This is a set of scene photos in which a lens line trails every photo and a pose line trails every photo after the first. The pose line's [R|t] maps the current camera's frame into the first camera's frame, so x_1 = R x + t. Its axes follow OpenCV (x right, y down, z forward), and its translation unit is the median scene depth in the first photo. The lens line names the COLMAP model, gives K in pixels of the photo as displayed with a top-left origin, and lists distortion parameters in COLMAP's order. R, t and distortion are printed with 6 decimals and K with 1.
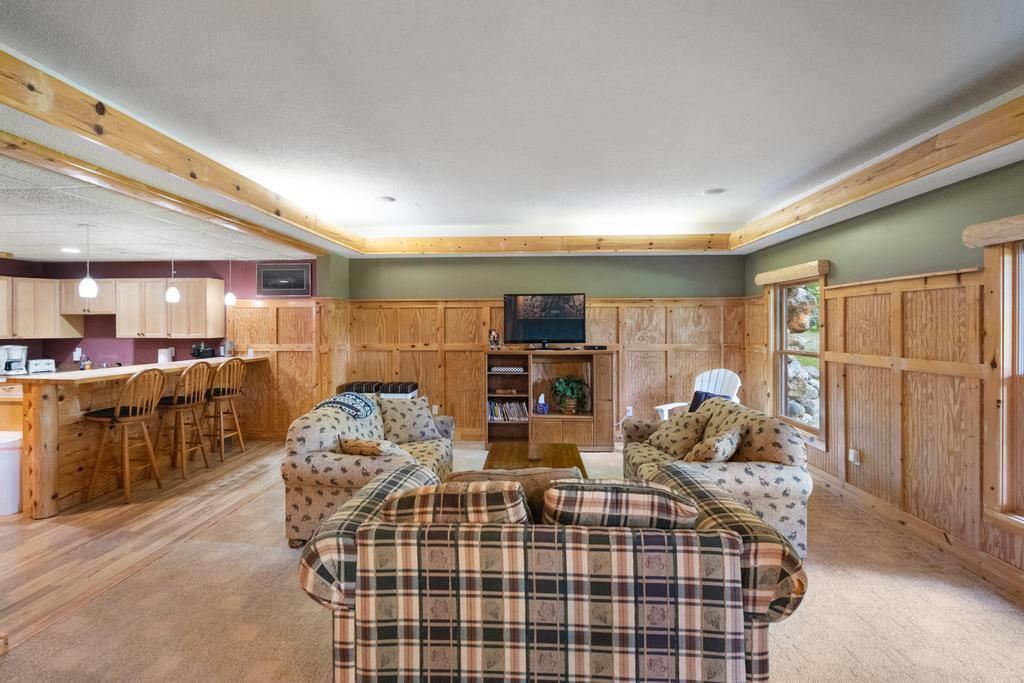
lens RADIAL K [[454.5, 0, 509.4], [0, 454.5, 324.5], [0, 0, 1]] dist [-0.002593, 0.000401]
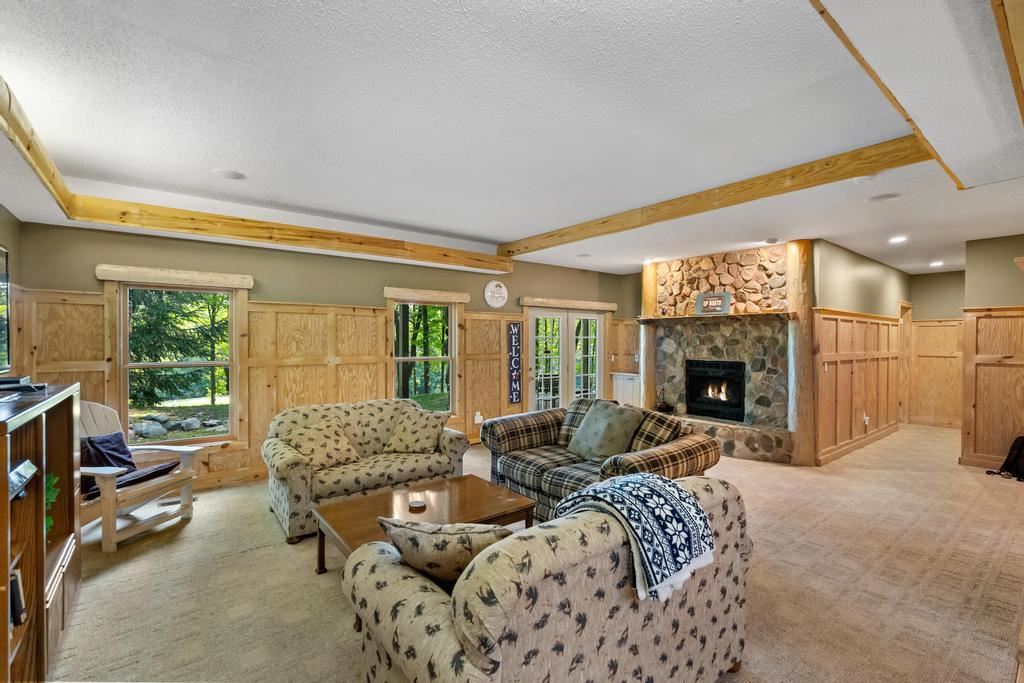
lens RADIAL K [[454.5, 0, 509.5], [0, 454.5, 340.4], [0, 0, 1]] dist [-0.002593, 0.000401]
pose [[-0.647668, 0.001911, 0.761920, -0.440836], [-0.003072, 0.999982, -0.005120, 0.014776], [-0.761916, -0.005657, -0.647651, 0.960618]]
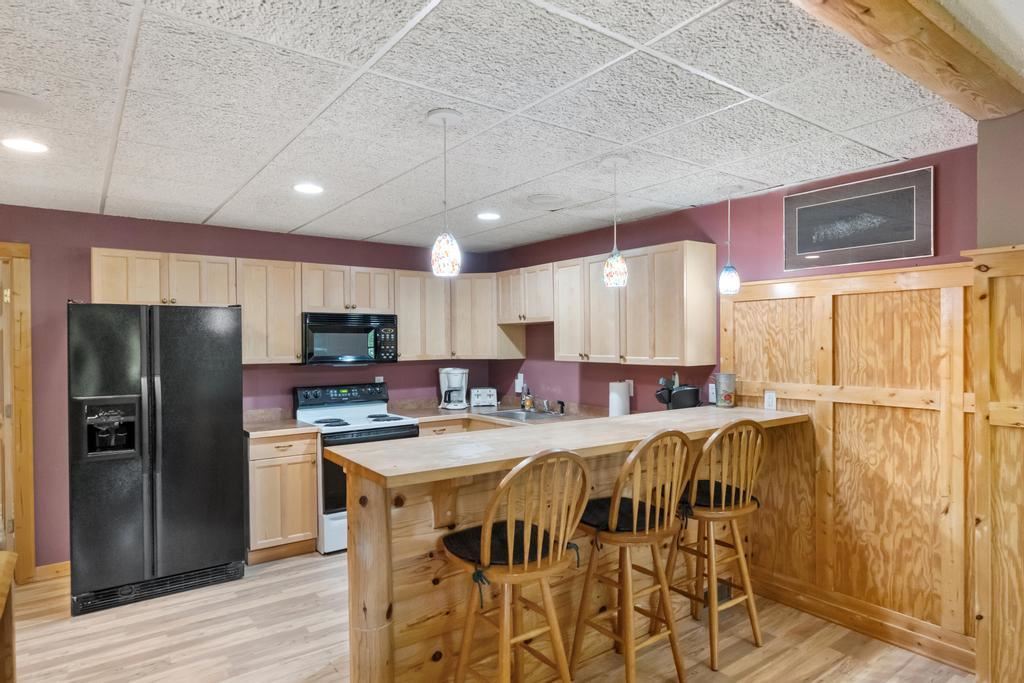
lens RADIAL K [[590.5, 0, 509.5], [0, 590.5, 347.1], [0, 0, 1]] dist [-0.001096, -0.000905]
pose [[0.631589, 0.006214, -0.775279, -0.319154], [0.004896, 0.999916, 0.012003, 0.001770], [0.775288, -0.011377, 0.631505, 0.493751]]
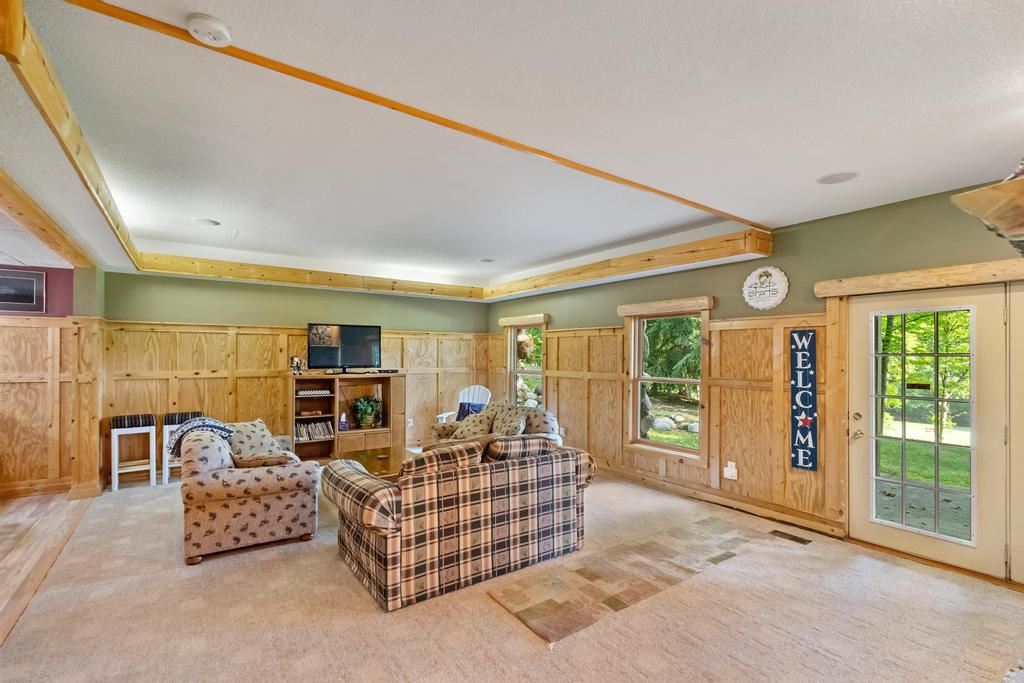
lens RADIAL K [[454.5, 0, 507.1], [0, 454.5, 353.8], [0, 0, 1]] dist [-0.002593, 0.000401]
pose [[0.788829, 0.007380, 0.614568, -0.316710], [-0.008902, 0.999960, -0.000583, 0.002544], [-0.614548, -0.005011, 0.788863, -0.147407]]
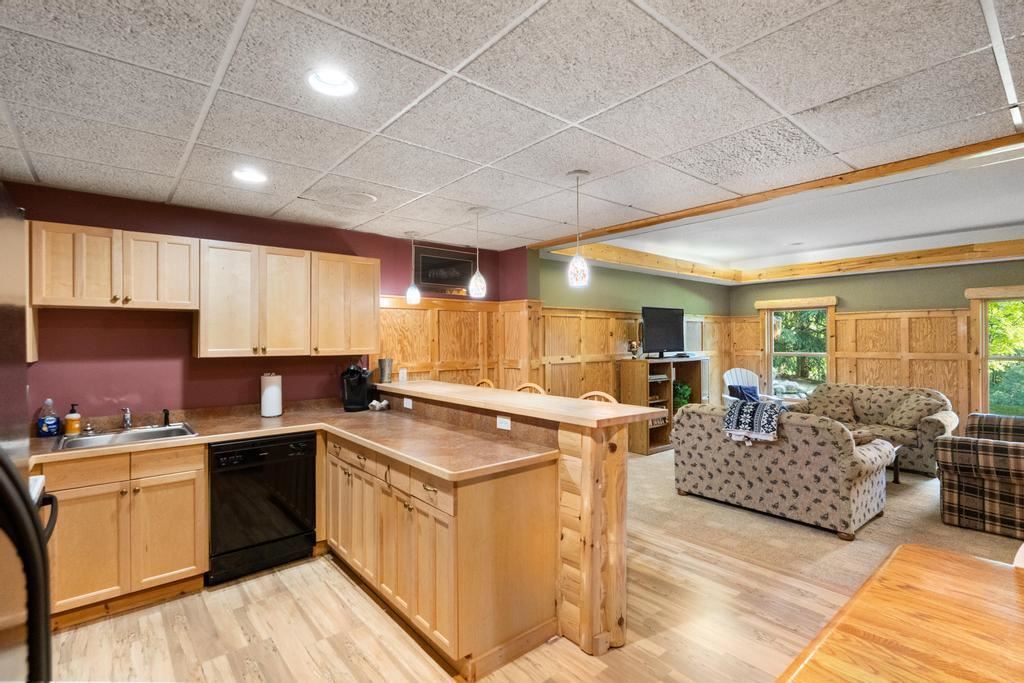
lens RADIAL K [[477.1, 0, 508.8], [0, 477.1, 338.1], [0, 0, 1]] dist [-0.004046, 0.000915]
pose [[0.735512, 0.001483, 0.677510, -1.049828], [0.001023, 0.999994, -0.003300, 0.010859], [-0.677511, 0.003120, 0.735506, 0.414692]]
